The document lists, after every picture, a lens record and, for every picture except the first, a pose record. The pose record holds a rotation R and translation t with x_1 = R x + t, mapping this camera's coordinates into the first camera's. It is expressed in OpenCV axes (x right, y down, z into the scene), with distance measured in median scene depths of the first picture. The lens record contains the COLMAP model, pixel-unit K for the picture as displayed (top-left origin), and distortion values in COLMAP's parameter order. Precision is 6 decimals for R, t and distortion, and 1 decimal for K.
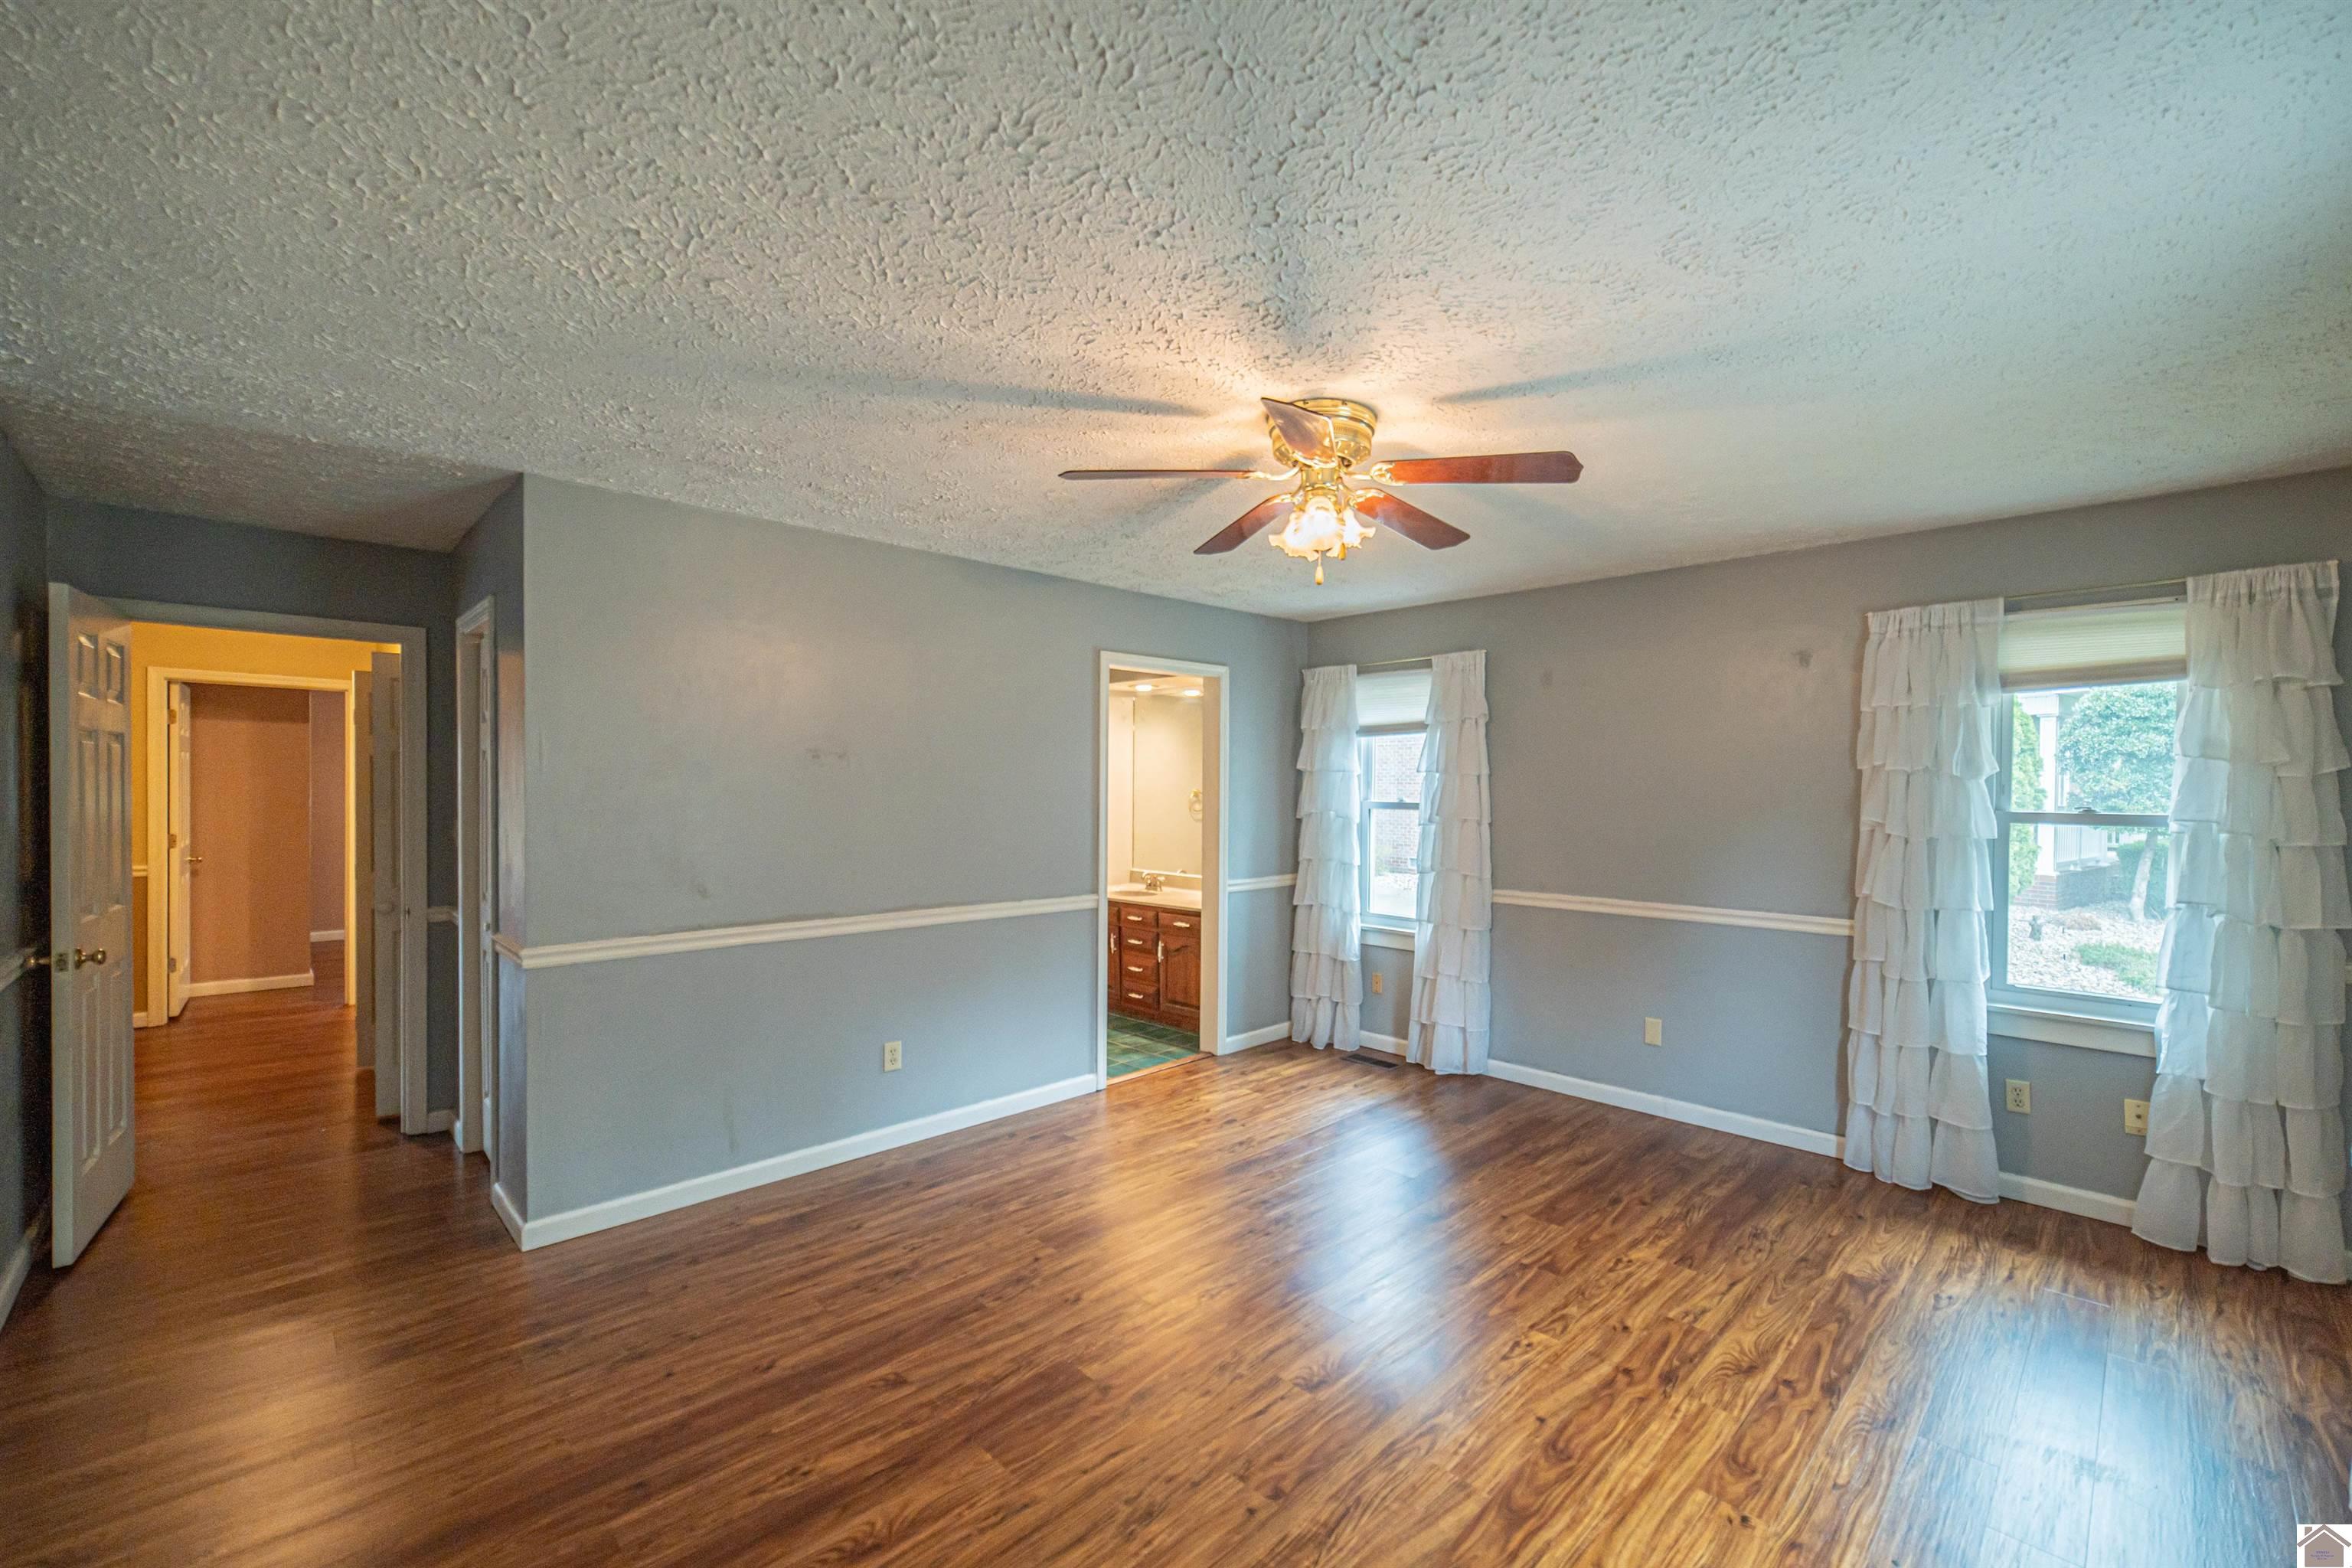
lens RADIAL K [[936.0, 0, 1290.4], [0, 936.0, 782.0], [0, 0, 1]] dist [-0.000200, 0.000032]
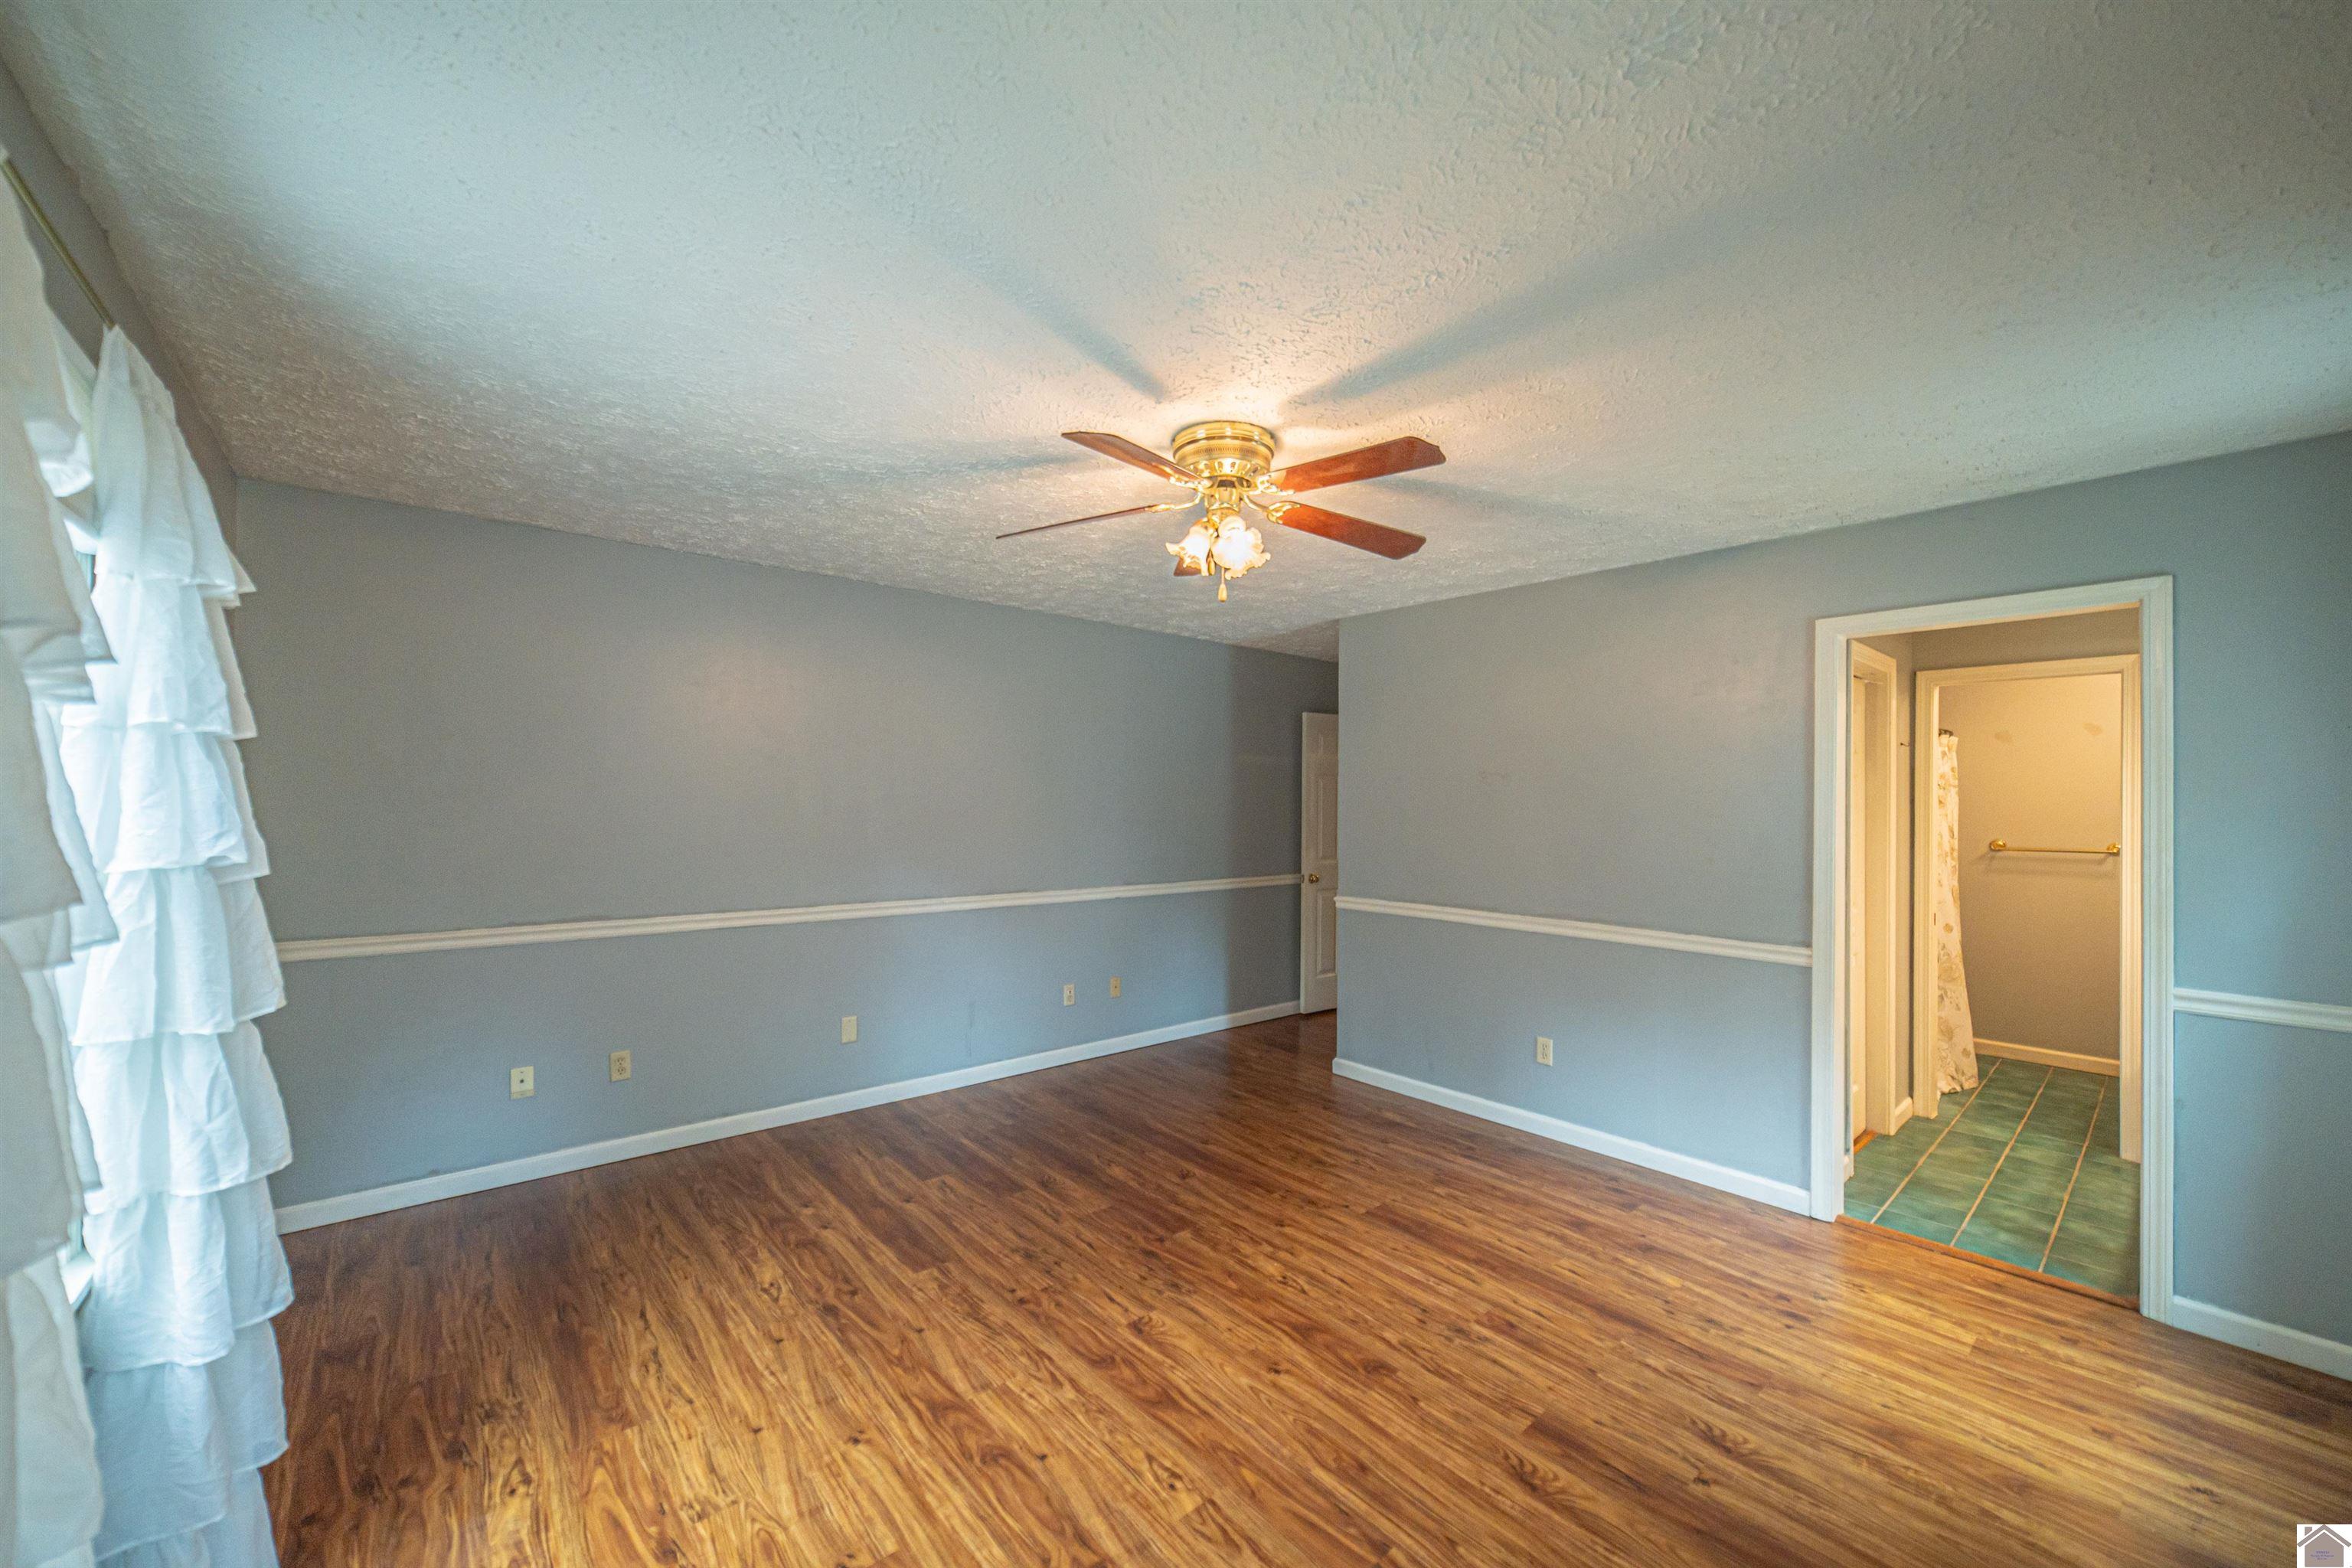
lens RADIAL K [[911.7, 0, 1181.0], [0, 911.7, 782.0], [0, 0, 1]] dist [-0.000160, 0.000331]
pose [[-0.117383, -0.025001, -0.992772, 0.821513], [-0.001924, 0.999687, -0.024948, 0.013325], [0.993085, -0.001018, -0.117394, 0.864306]]
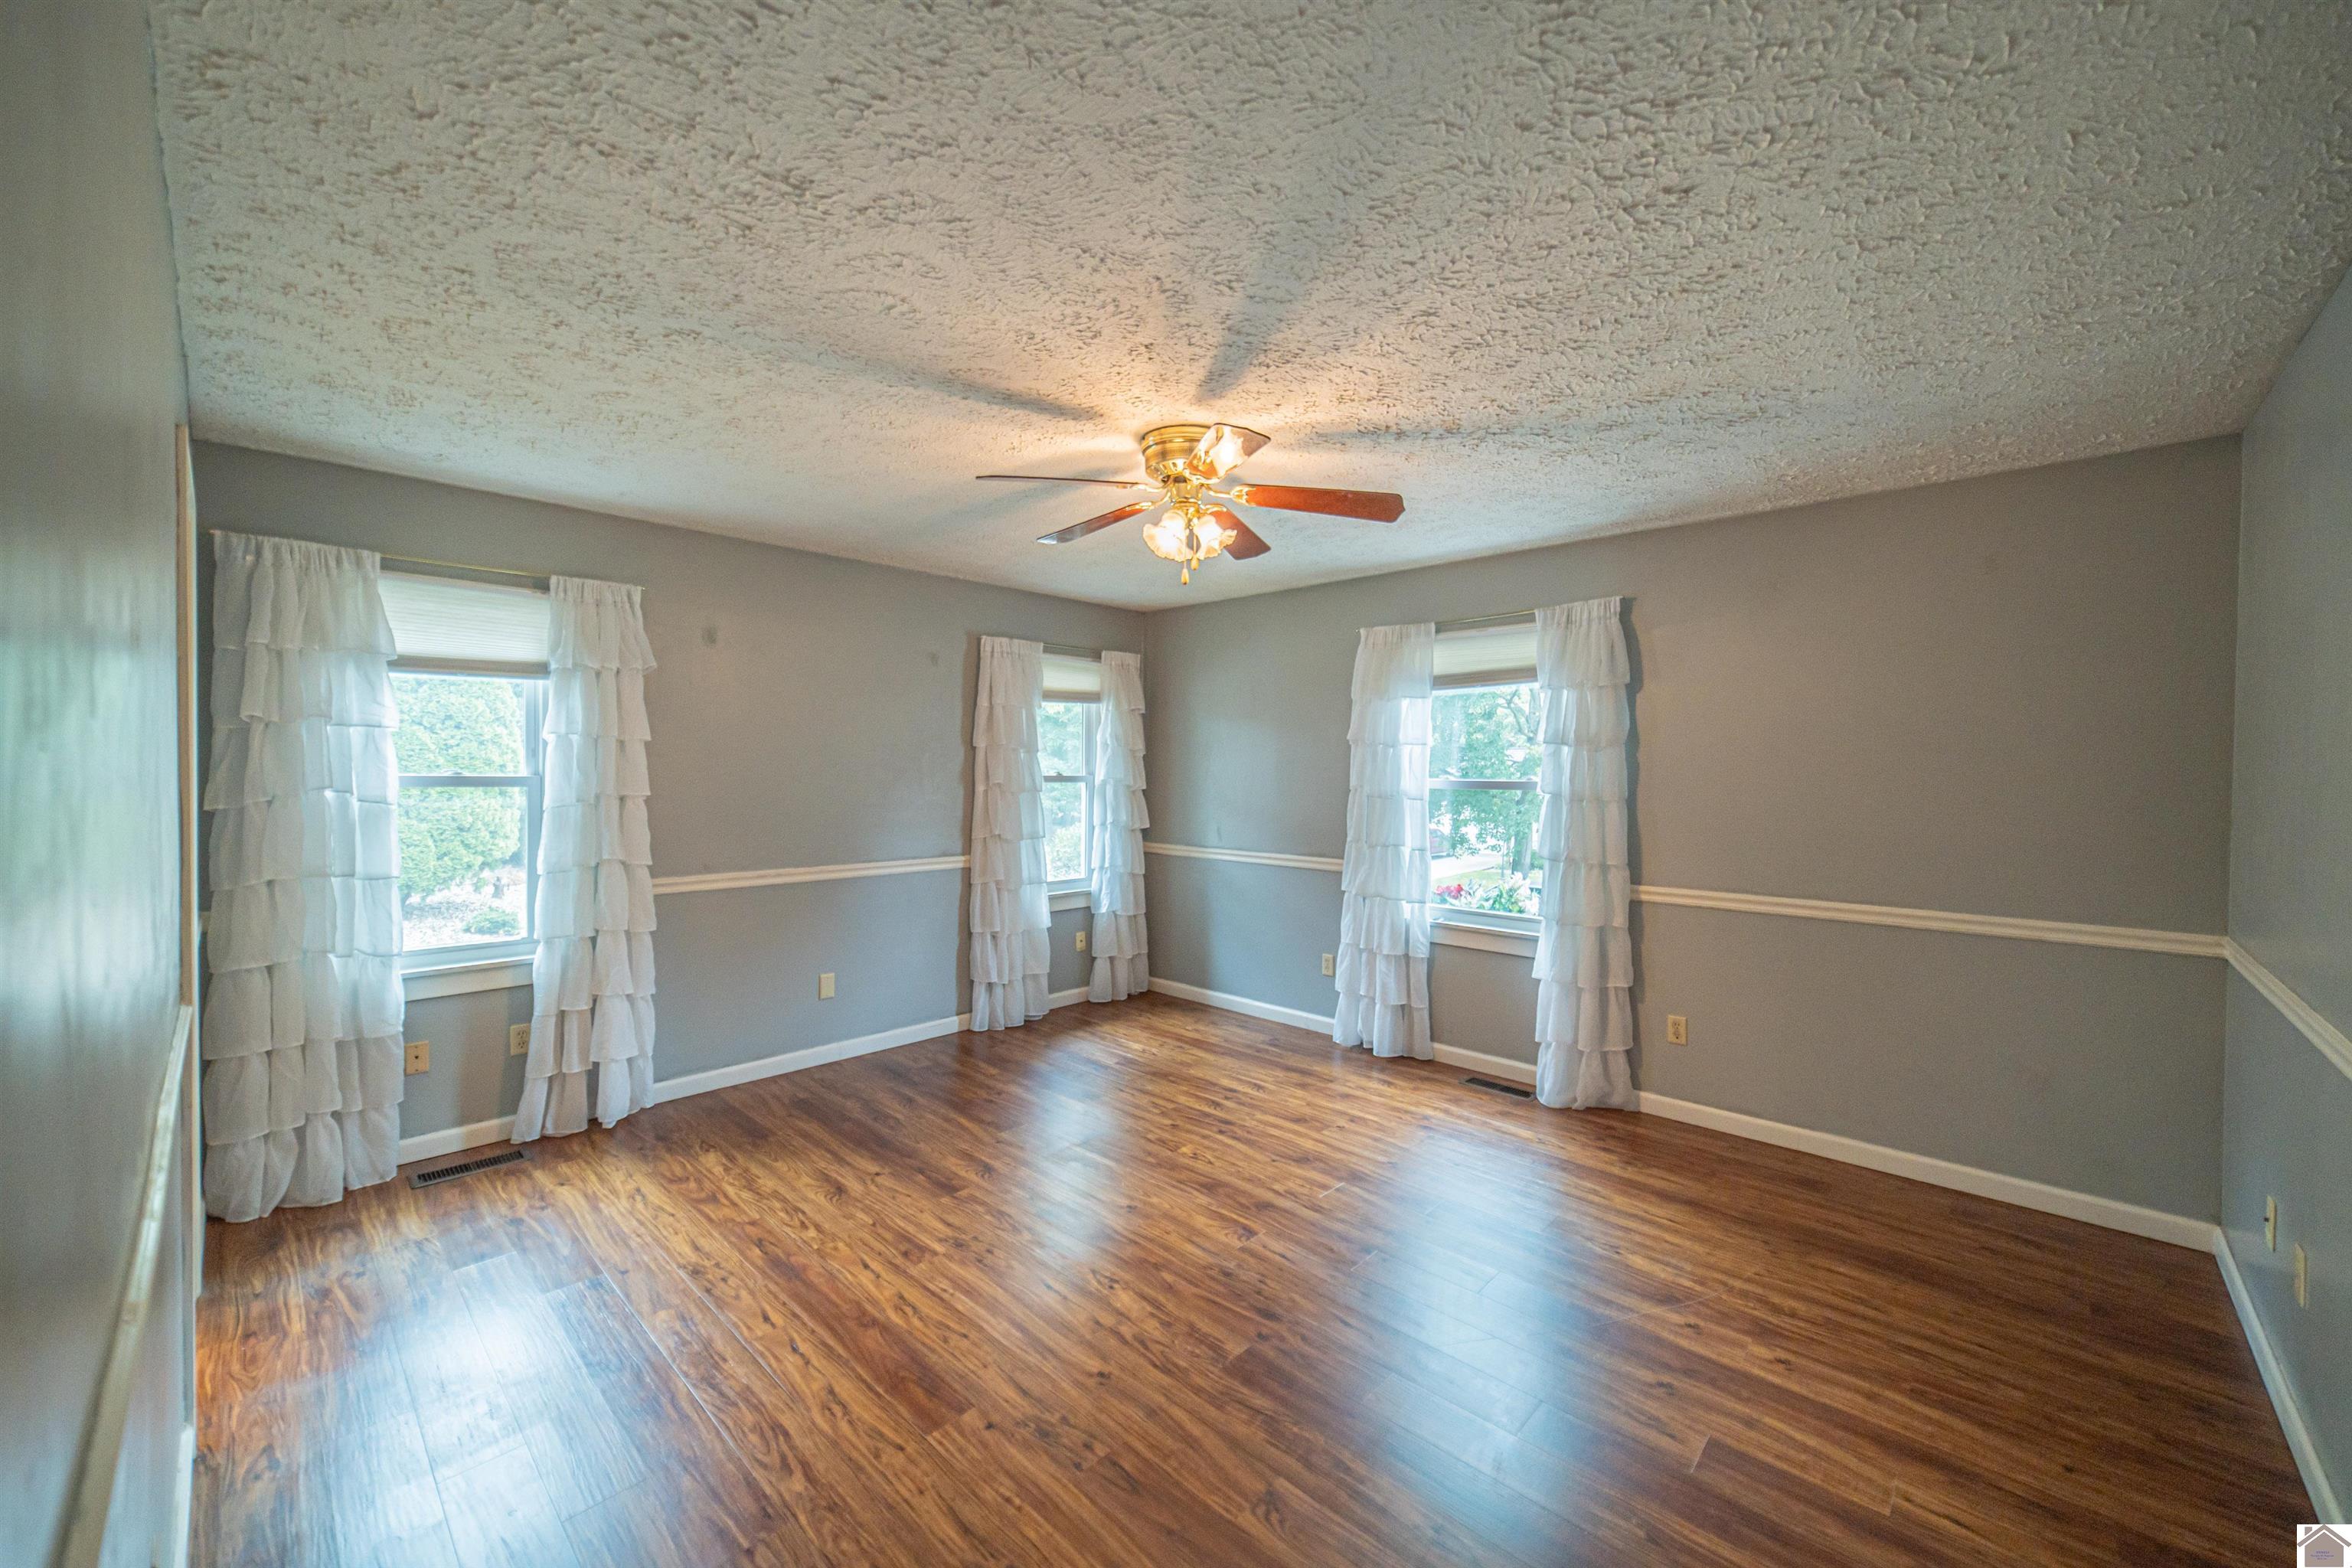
lens RADIAL K [[911.7, 0, 1181.0], [0, 911.7, 782.0], [0, 0, 1]] dist [-0.000160, 0.000331]
pose [[0.018389, -0.023924, 0.999545, -0.880306], [-0.016994, 0.999562, 0.024237, 0.001230], [-0.999686, -0.017432, 0.017975, 0.790541]]
